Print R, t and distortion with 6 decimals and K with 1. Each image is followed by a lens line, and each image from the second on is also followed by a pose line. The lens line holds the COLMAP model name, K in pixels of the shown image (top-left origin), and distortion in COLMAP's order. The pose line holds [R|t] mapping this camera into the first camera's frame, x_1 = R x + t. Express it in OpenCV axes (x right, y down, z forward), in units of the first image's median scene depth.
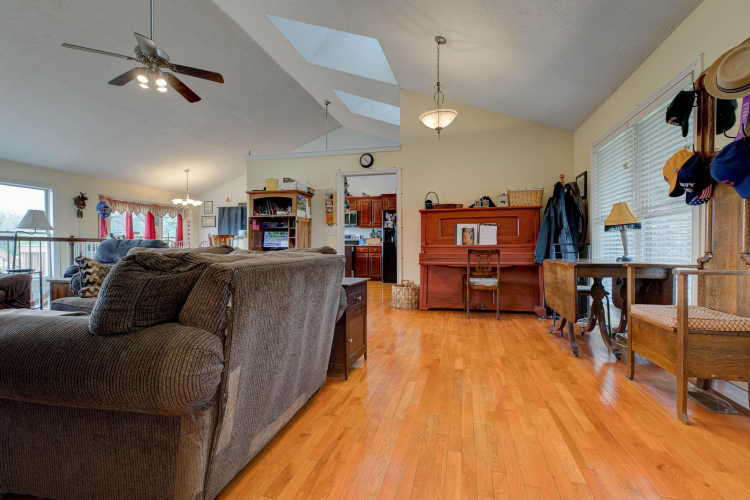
lens RADIAL K [[342.1, 0, 378.8], [0, 342.1, 249.5], [0, 0, 1]] dist [0.010239, -0.001570]
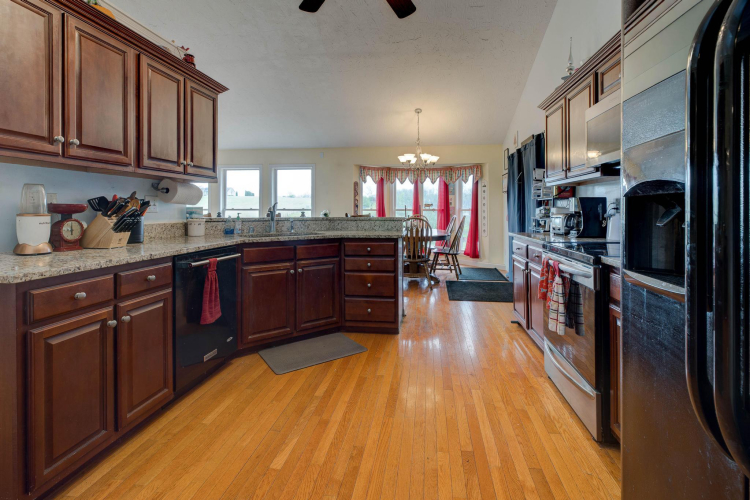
lens RADIAL K [[342.1, 0, 363.3], [0, 342.1, 210.5], [0, 0, 1]] dist [0.010239, -0.001570]
pose [[0.122806, 0.002520, -0.992428, 0.076297], [-0.012322, 0.999924, 0.001014, -0.034747], [0.992354, 0.012105, 0.122827, 0.766766]]
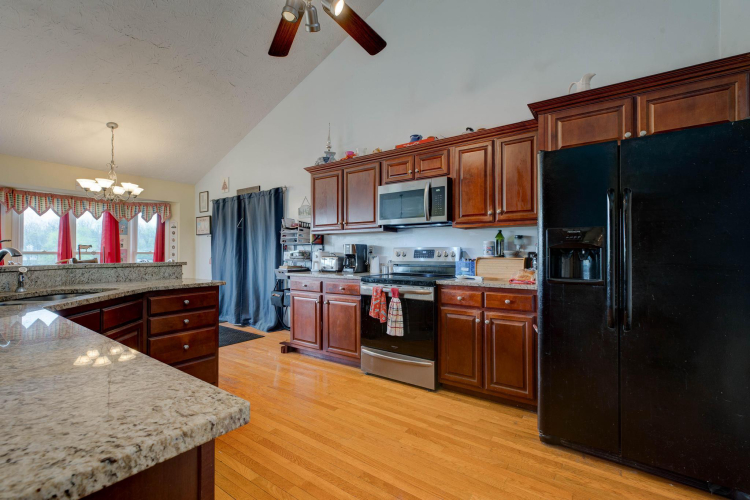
lens RADIAL K [[342.1, 0, 369.4], [0, 342.1, 249.7], [0, 0, 1]] dist [0.010239, -0.001570]
pose [[0.928950, -0.002850, -0.370193, -0.010485], [-0.005042, 0.999780, -0.020347, -0.033226], [0.370170, 0.020768, 0.928732, 0.633433]]
